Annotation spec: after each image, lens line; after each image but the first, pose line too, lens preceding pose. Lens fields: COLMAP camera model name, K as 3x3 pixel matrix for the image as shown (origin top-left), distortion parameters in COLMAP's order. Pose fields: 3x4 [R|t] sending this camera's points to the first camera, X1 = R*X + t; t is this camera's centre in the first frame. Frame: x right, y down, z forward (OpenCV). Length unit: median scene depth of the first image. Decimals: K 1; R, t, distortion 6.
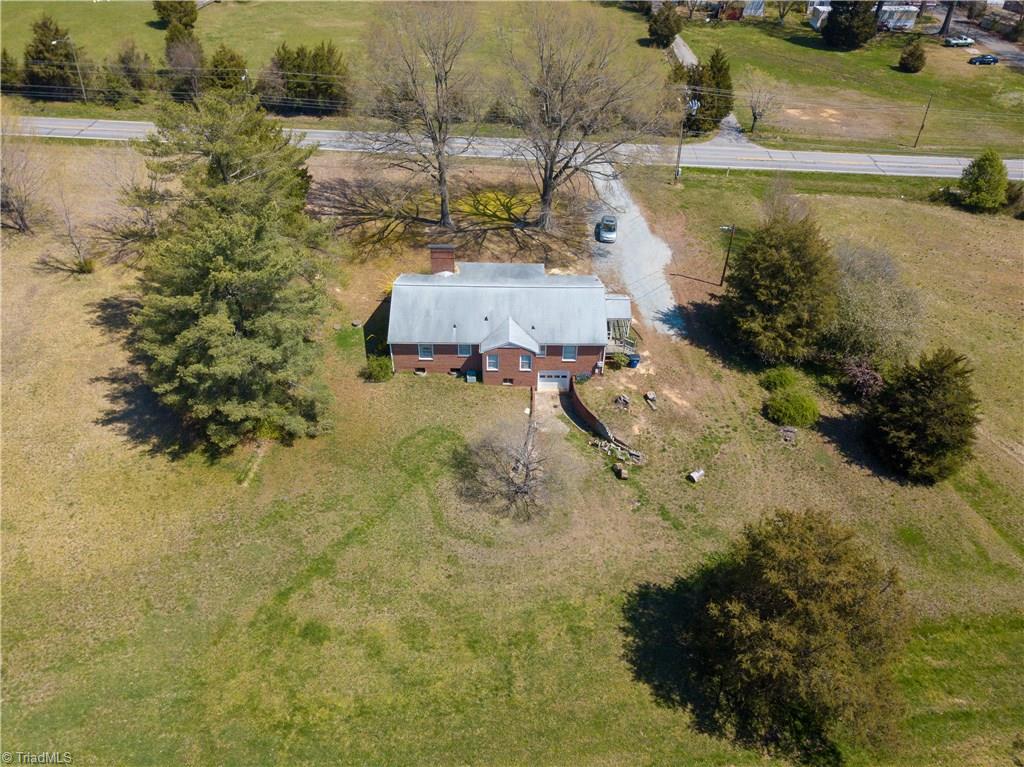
lens RADIAL K [[801.0, 0, 512.0], [0, 801.0, 383.5], [0, 0, 1]] dist [-0.003947, 0.000143]
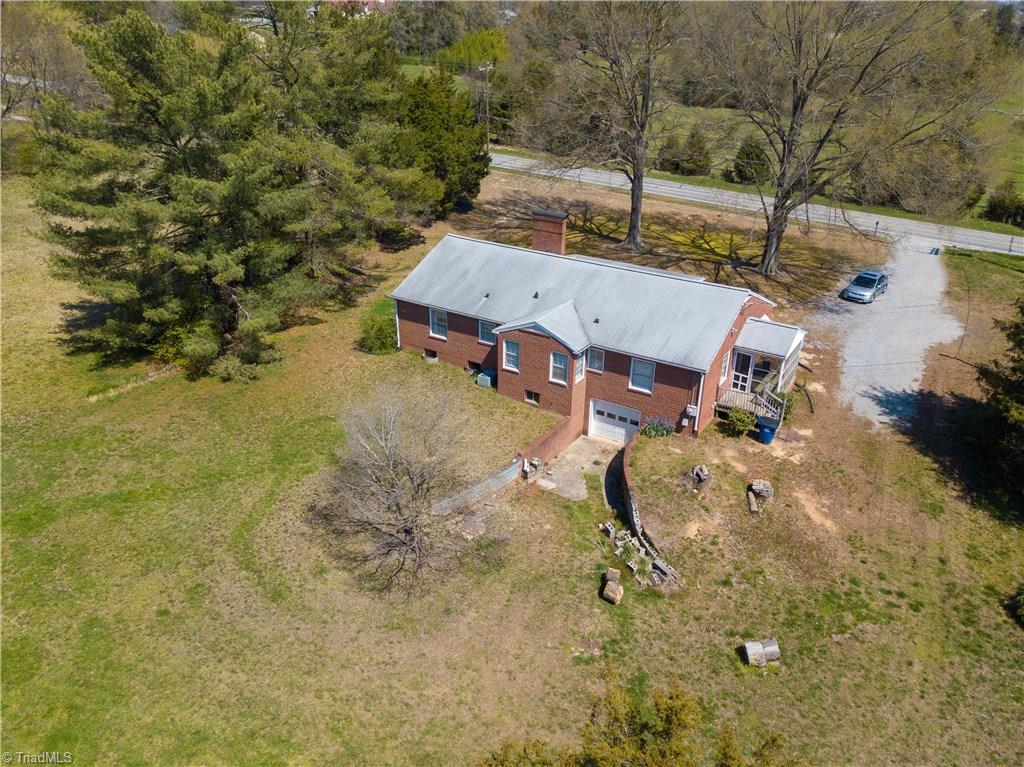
lens RADIAL K [[801.0, 0, 512.0], [0, 801.0, 383.5], [0, 0, 1]] dist [-0.003947, 0.000143]
pose [[0.844193, 0.228691, -0.484809, 0.272188], [-0.333557, 0.932106, -0.141132, 0.078155], [0.419617, 0.280854, 0.863158, 0.480338]]
